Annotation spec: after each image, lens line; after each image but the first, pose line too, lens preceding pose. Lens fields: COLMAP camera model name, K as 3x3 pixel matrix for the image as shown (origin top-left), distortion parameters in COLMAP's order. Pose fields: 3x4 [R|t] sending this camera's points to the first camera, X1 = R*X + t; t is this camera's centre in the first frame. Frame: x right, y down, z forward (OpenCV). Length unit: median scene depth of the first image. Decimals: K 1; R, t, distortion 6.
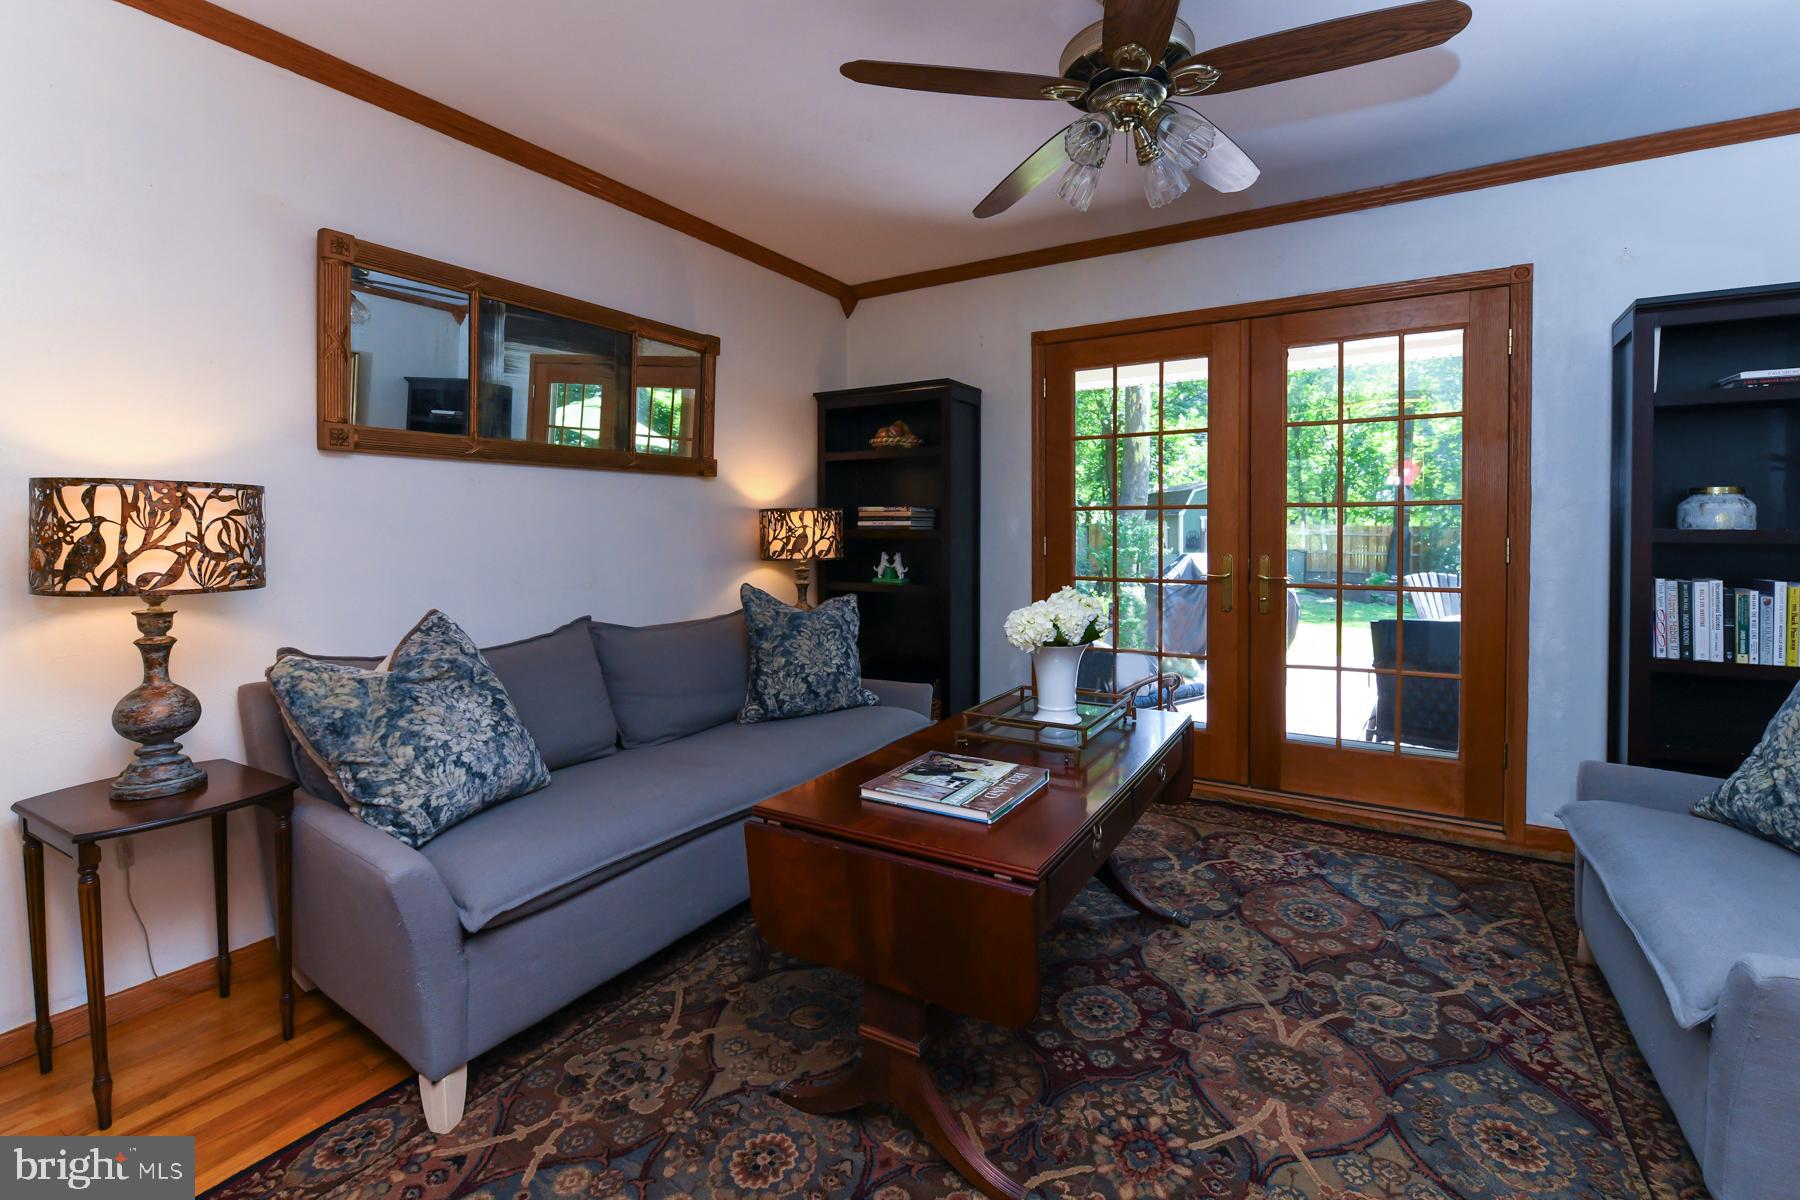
lens RADIAL K [[790.6, 0, 905.4], [0, 790.6, 549.6], [0, 0, 1]] dist [0.001266, -0.009217]
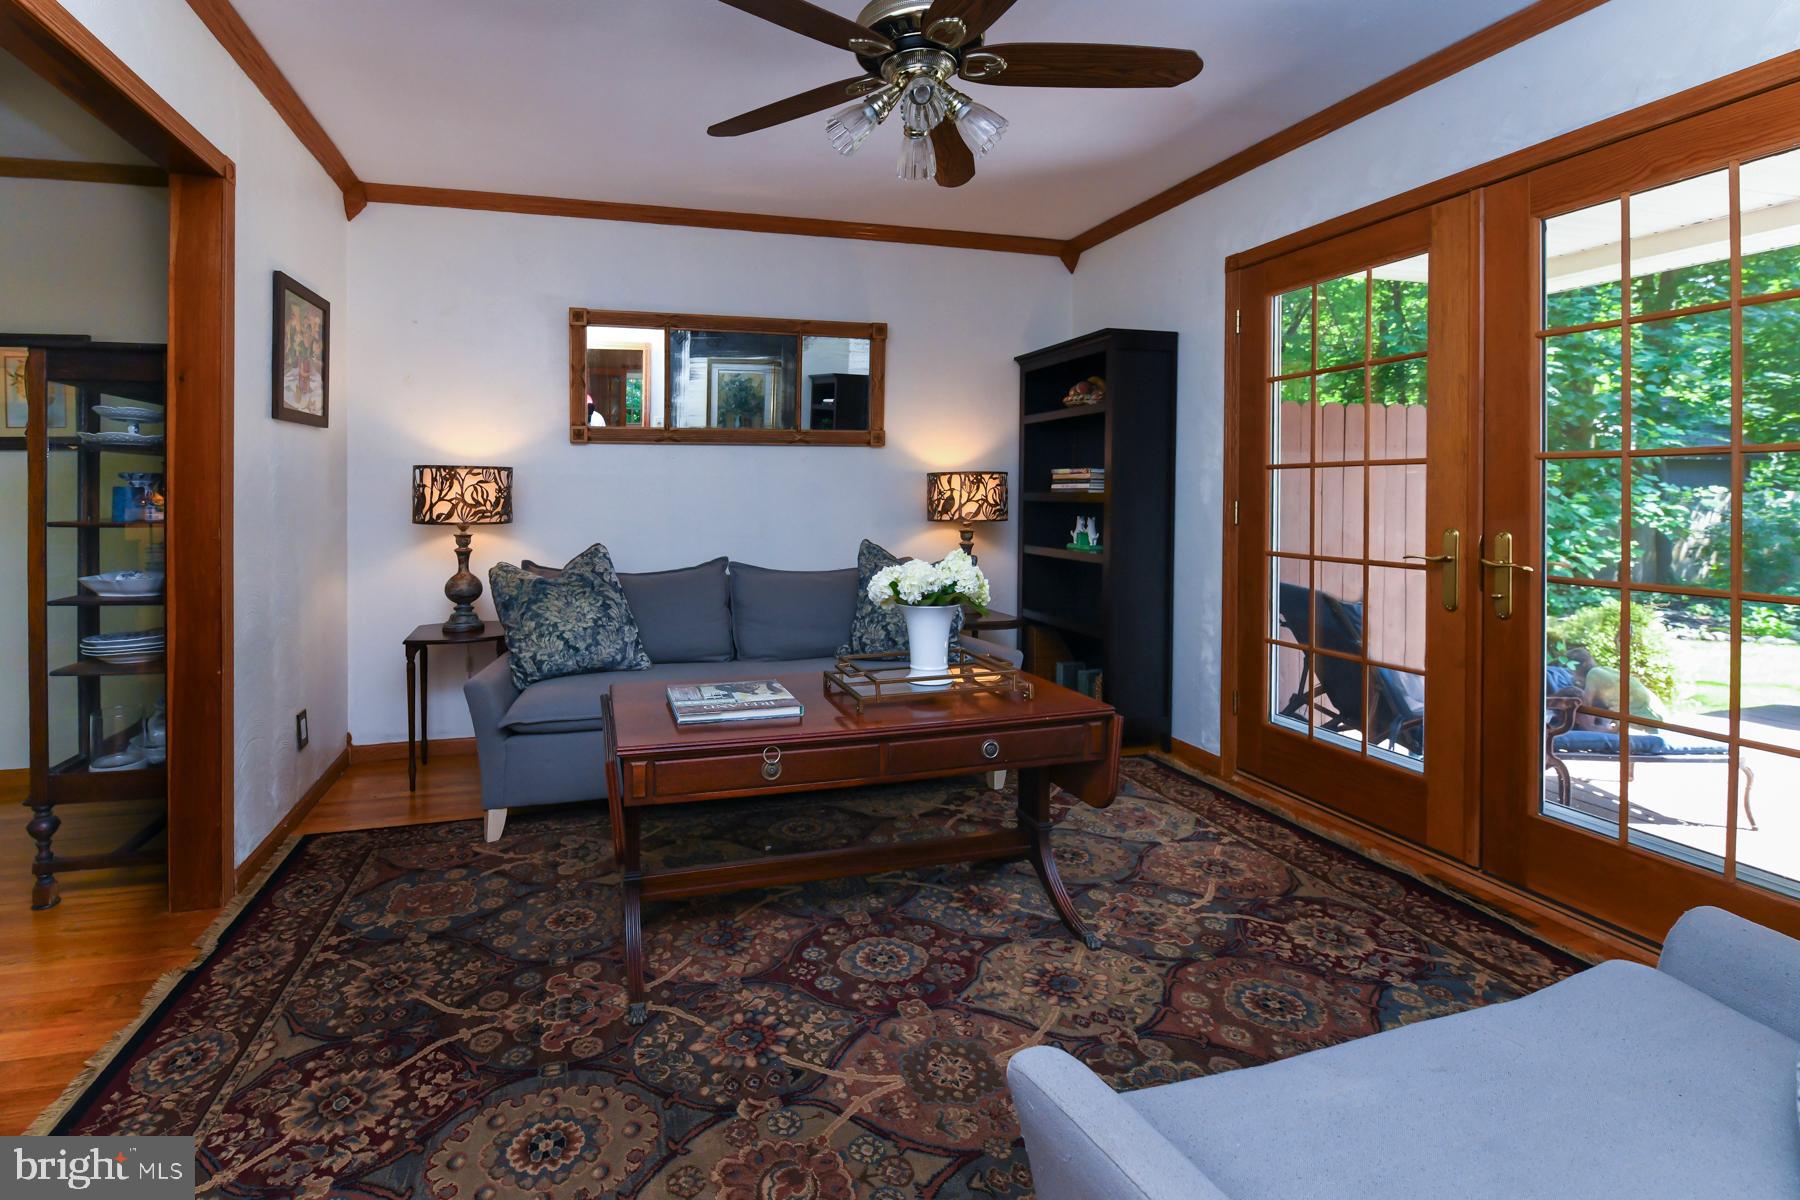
lens RADIAL K [[822.0, 0, 814.0], [0, 822.0, 499.9], [0, 0, 1]] dist [-0.005080, -0.000769]
pose [[0.714690, 0.008457, -0.699390, 0.679491], [-0.020257, 0.999758, -0.008611, -0.002761], [0.699148, 0.020322, 0.714688, 0.116132]]
